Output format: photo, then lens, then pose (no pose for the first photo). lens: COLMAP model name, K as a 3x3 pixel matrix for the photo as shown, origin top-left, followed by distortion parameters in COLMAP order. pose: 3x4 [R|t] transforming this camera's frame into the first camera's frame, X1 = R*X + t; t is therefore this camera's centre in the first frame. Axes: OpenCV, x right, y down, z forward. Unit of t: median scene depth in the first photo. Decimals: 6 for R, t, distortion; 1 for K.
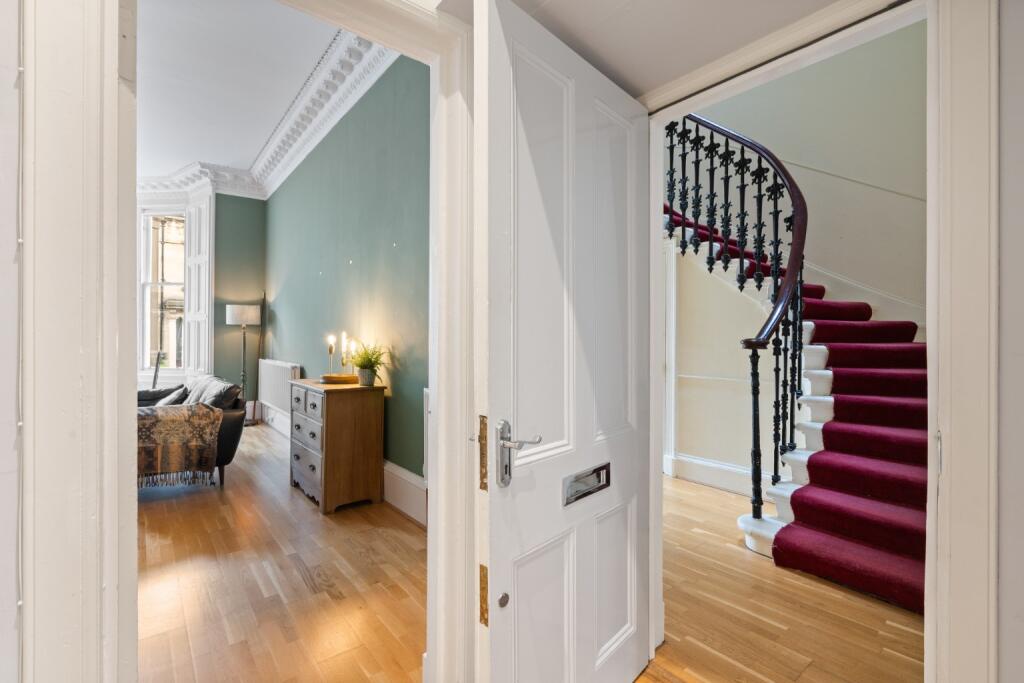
lens RADIAL K [[468.2, 0, 508.4], [0, 468.2, 339.5], [0, 0, 1]] dist [-0.000919, 0.000035]
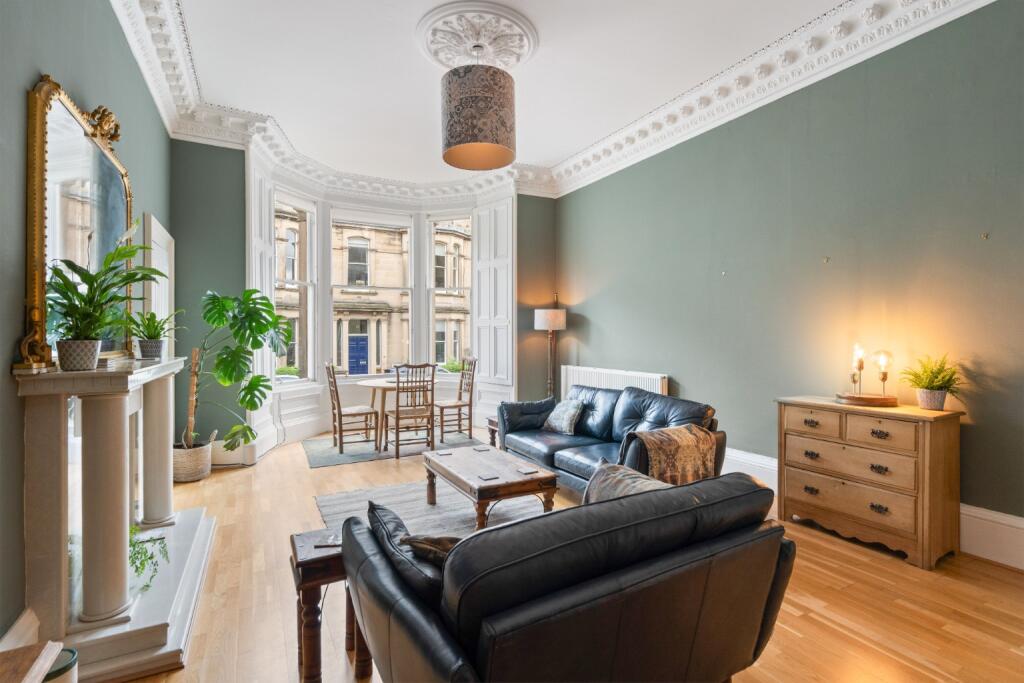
lens RADIAL K [[474.0, 0, 514.7], [0, 474.0, 336.9], [0, 0, 1]] dist [-0.002760, 0.000047]
pose [[0.985991, -0.010281, -0.166480, -0.487533], [0.011158, 0.999928, 0.004333, -0.022568], [0.166423, -0.006130, 0.986035, 0.033164]]
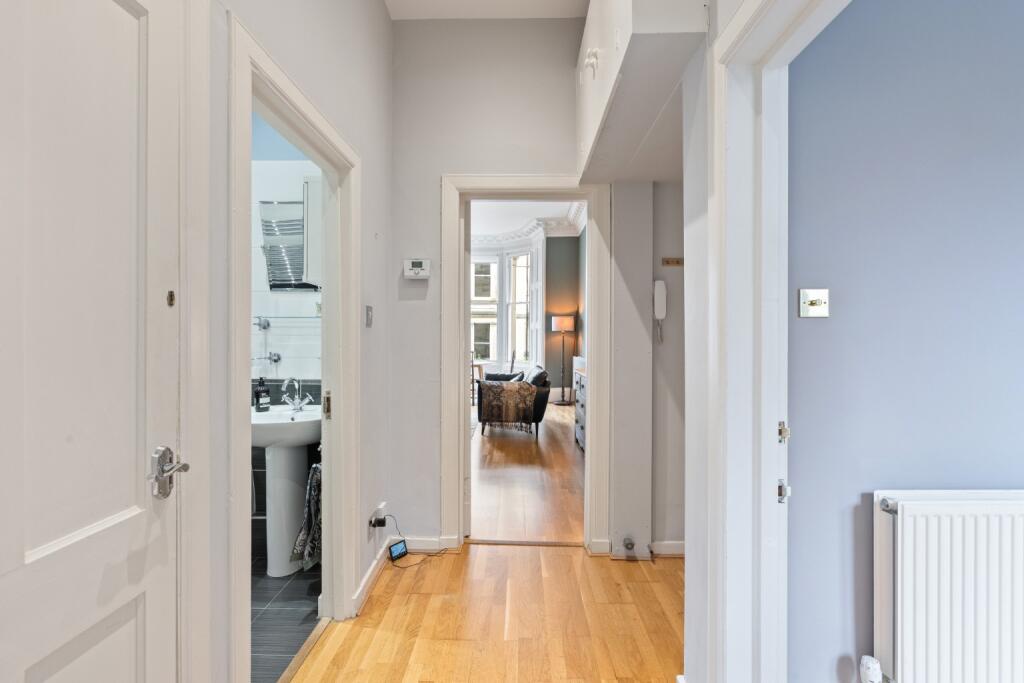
lens RADIAL K [[474.0, 0, 514.7], [0, 474.0, 336.9], [0, 0, 1]] dist [-0.002760, 0.000047]
pose [[0.779197, -0.006855, -0.626742, 0.194862], [0.001348, 0.999956, -0.009261, -0.001229], [0.626778, 0.006372, 0.779172, -0.169532]]
